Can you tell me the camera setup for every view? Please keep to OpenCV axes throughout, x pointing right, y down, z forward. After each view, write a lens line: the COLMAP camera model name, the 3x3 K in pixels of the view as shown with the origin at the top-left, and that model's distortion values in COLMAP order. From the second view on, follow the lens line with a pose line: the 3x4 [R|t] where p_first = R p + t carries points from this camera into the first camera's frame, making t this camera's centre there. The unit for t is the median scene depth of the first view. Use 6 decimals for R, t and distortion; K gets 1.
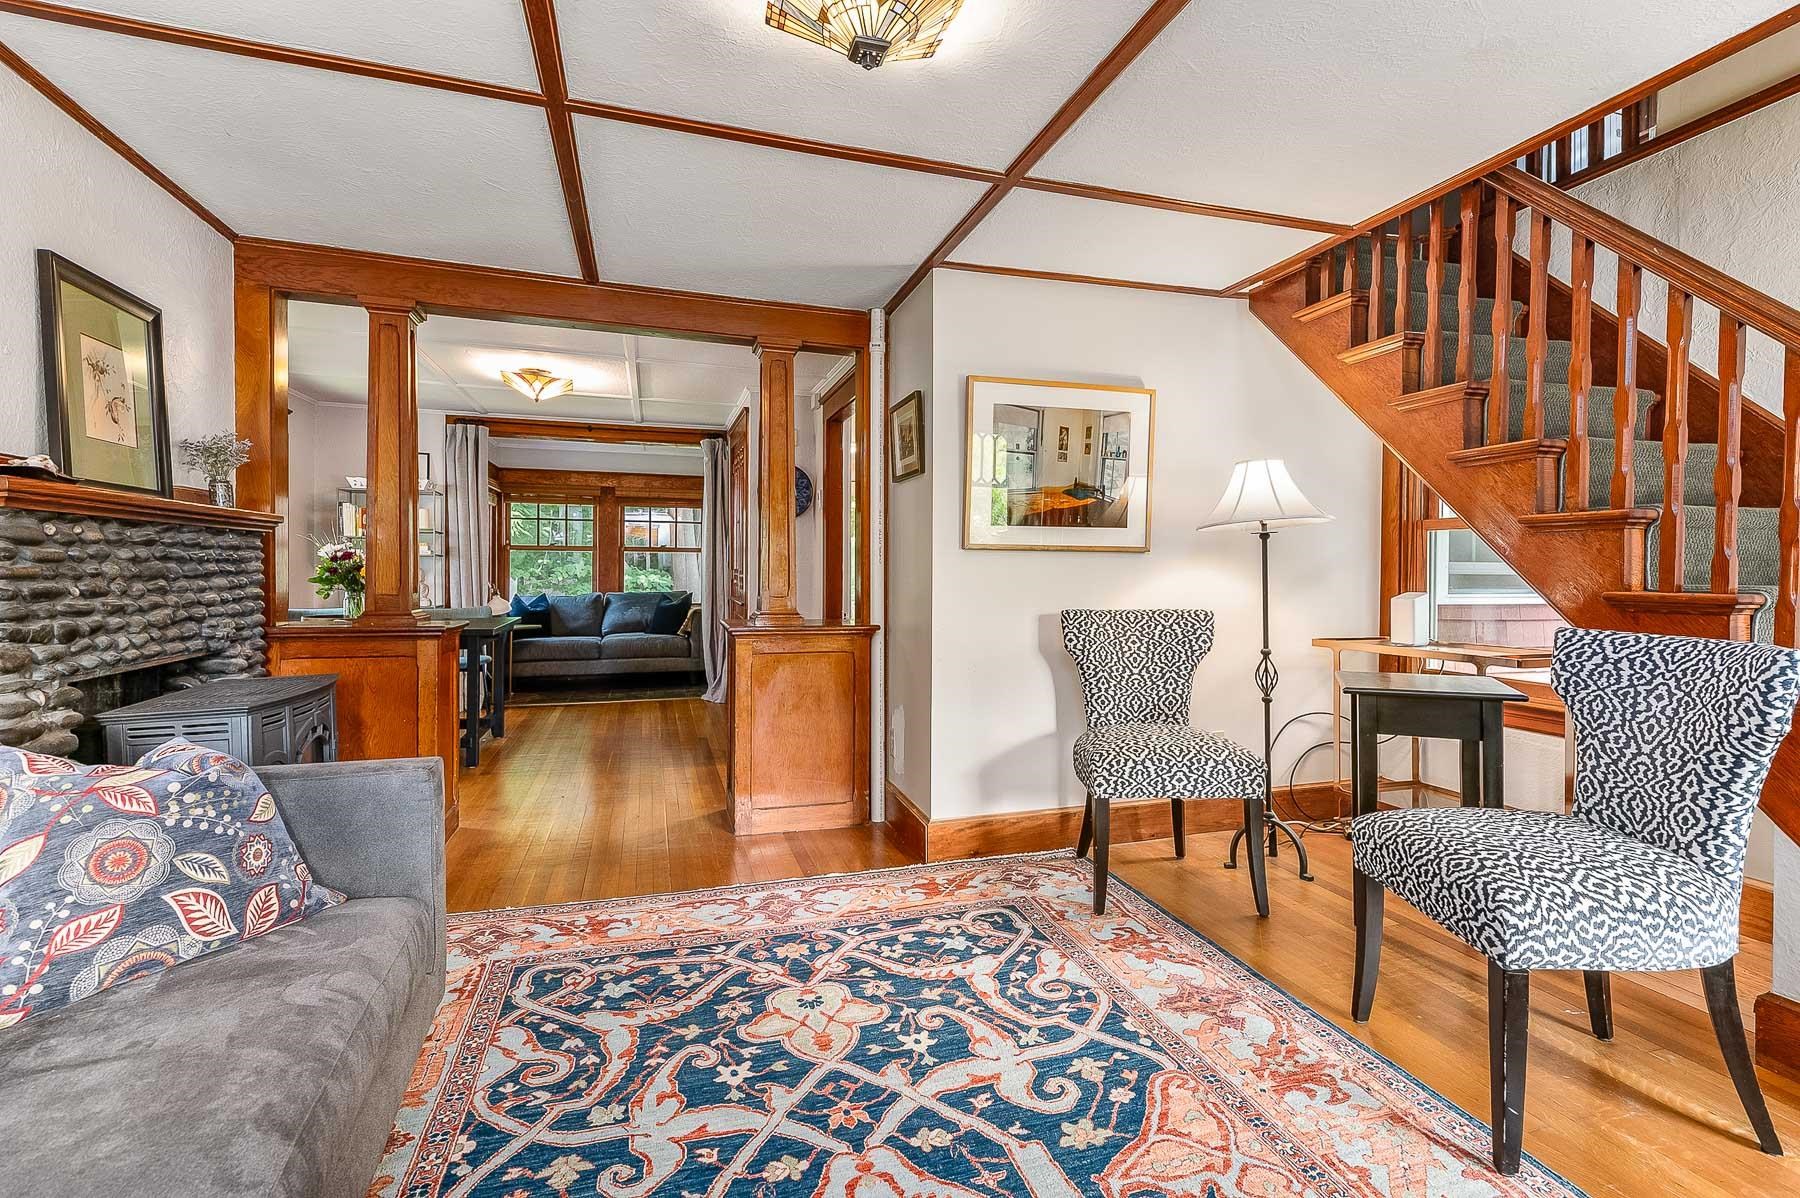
lens RADIAL K [[839.5, 0, 909.8], [0, 839.5, 572.7], [0, 0, 1]] dist [0.010653, -0.002547]
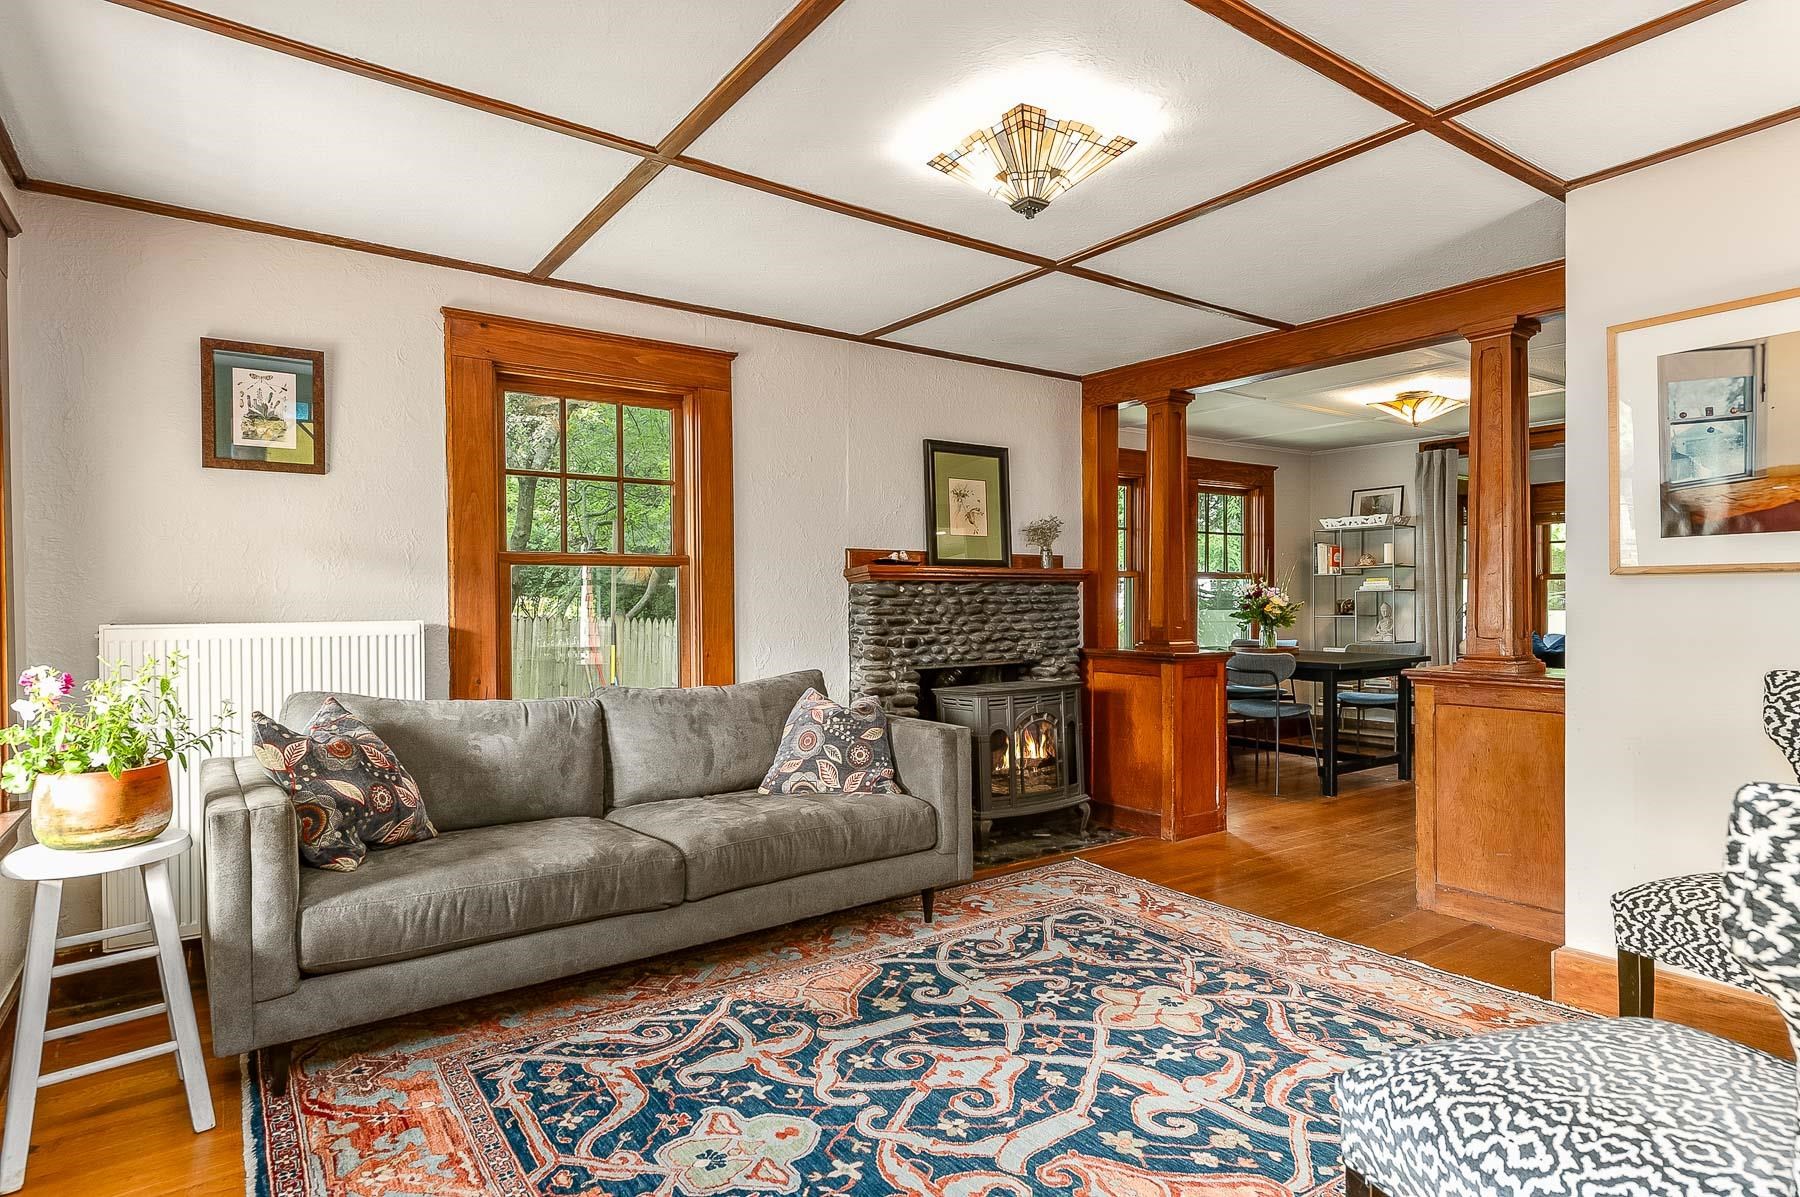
lens RADIAL K [[995.6, 0, 901.9], [0, 995.6, 601.2], [0, 0, 1]] dist [0.018710, -0.001754]
pose [[0.299303, -0.008470, -0.954121, 1.136148], [0.005296, 0.999960, -0.007216, -0.006310], [0.954144, -0.002894, 0.299336, 0.305484]]
